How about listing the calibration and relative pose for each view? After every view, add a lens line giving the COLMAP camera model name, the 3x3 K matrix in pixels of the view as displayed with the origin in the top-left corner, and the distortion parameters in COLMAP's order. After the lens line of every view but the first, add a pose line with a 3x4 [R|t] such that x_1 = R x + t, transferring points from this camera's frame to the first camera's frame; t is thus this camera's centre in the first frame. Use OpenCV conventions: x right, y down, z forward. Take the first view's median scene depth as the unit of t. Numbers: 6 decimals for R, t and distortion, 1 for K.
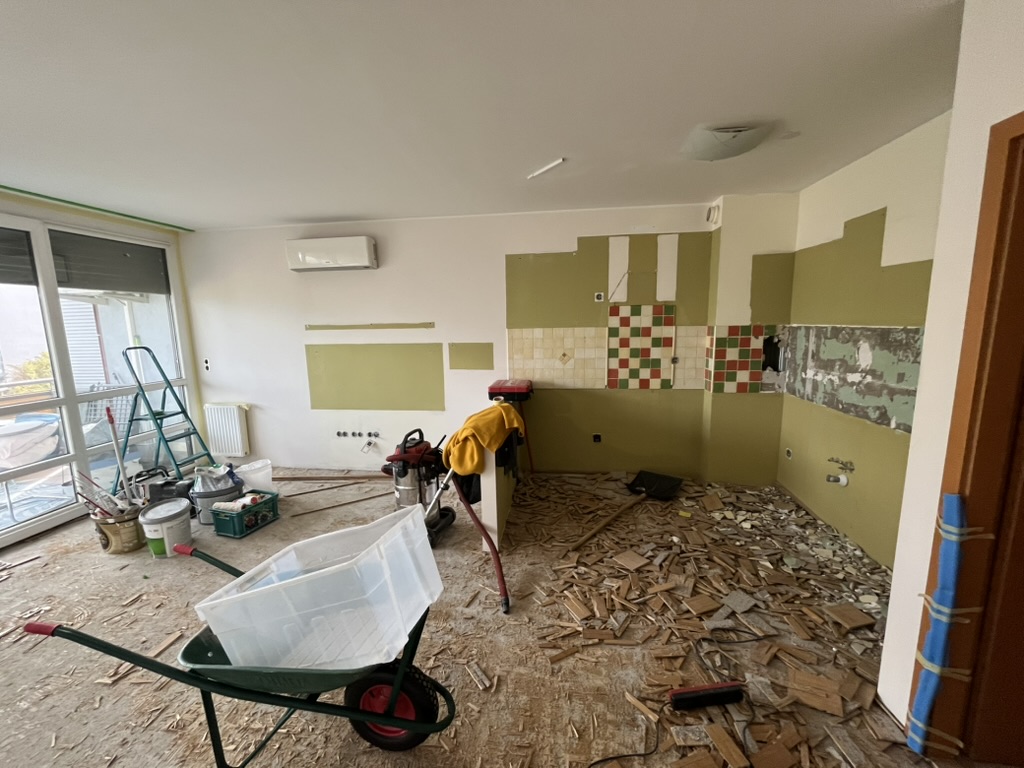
lens RADIAL K [[413.5, 0, 512.0], [0, 413.5, 384.0], [0, 0, 1]] dist [0.000383, -0.000139]
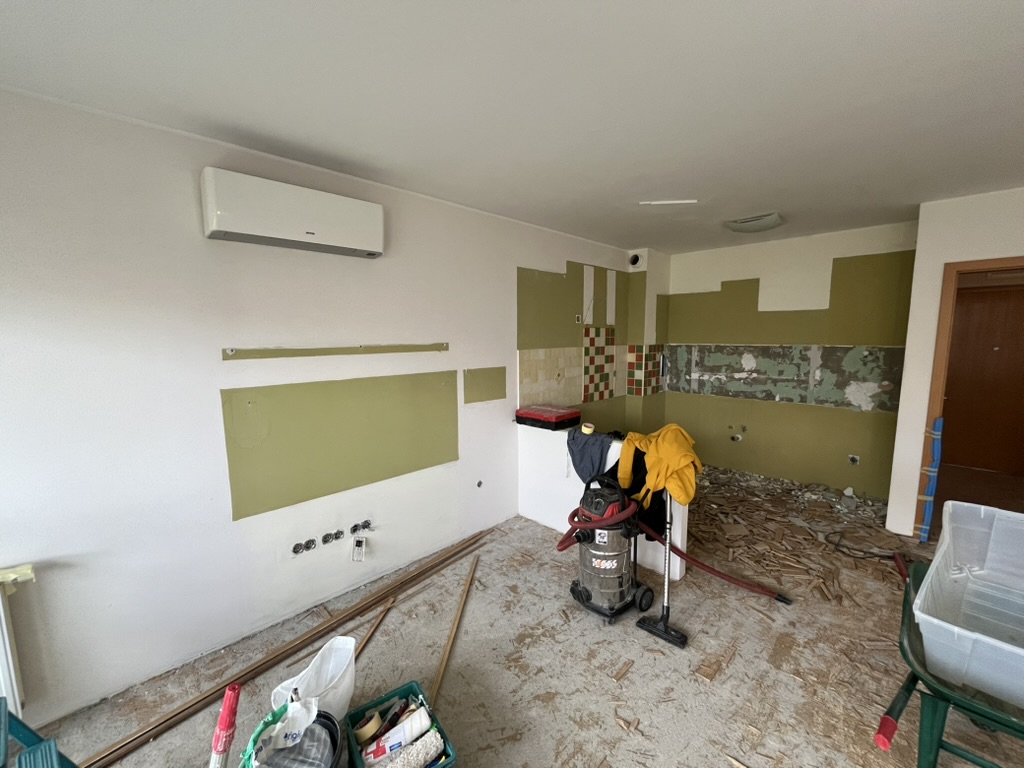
lens RADIAL K [[413.5, 0, 512.0], [0, 413.5, 384.0], [0, 0, 1]] dist [0.000383, -0.000139]
pose [[0.611416, -0.081491, 0.787102, -0.800253], [0.115434, 0.993228, 0.013164, -0.082767], [-0.782844, 0.082810, 0.616682, 0.523911]]
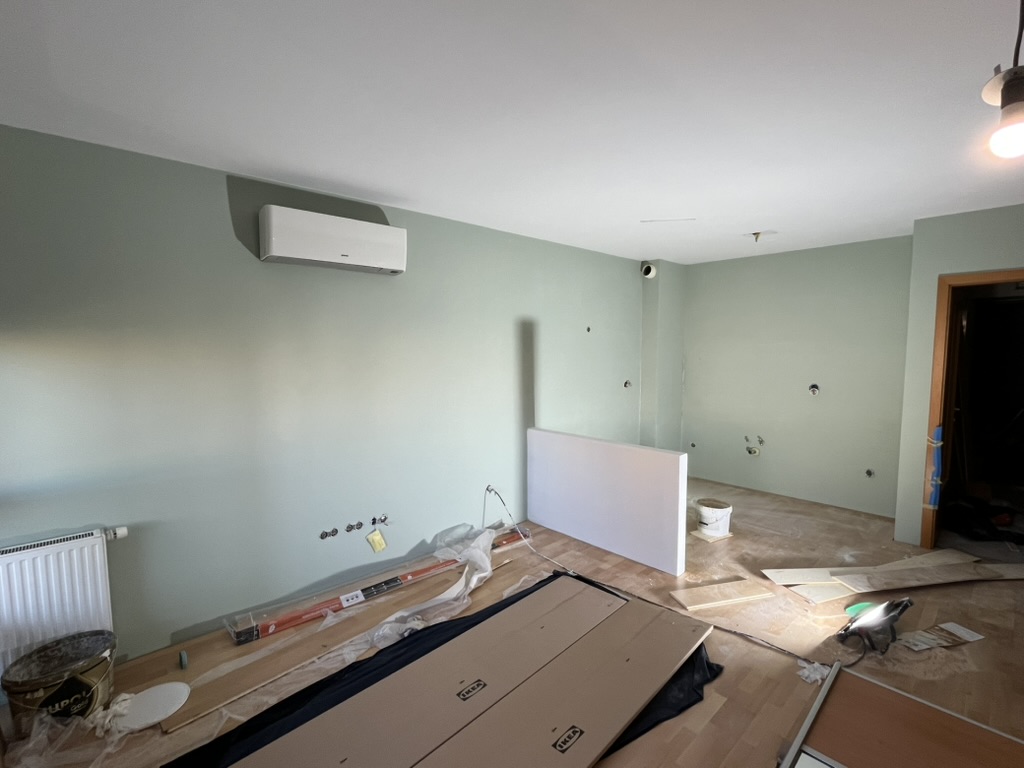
lens RADIAL K [[471.4, 0, 512.0], [0, 471.4, 384.0], [0, 0, 1]] dist [0.001492, 0.000137]
pose [[0.639120, -0.047394, 0.767645, -0.927455], [0.107734, 0.993776, -0.028341, -0.058897], [-0.761524, 0.100815, 0.640248, 0.407216]]
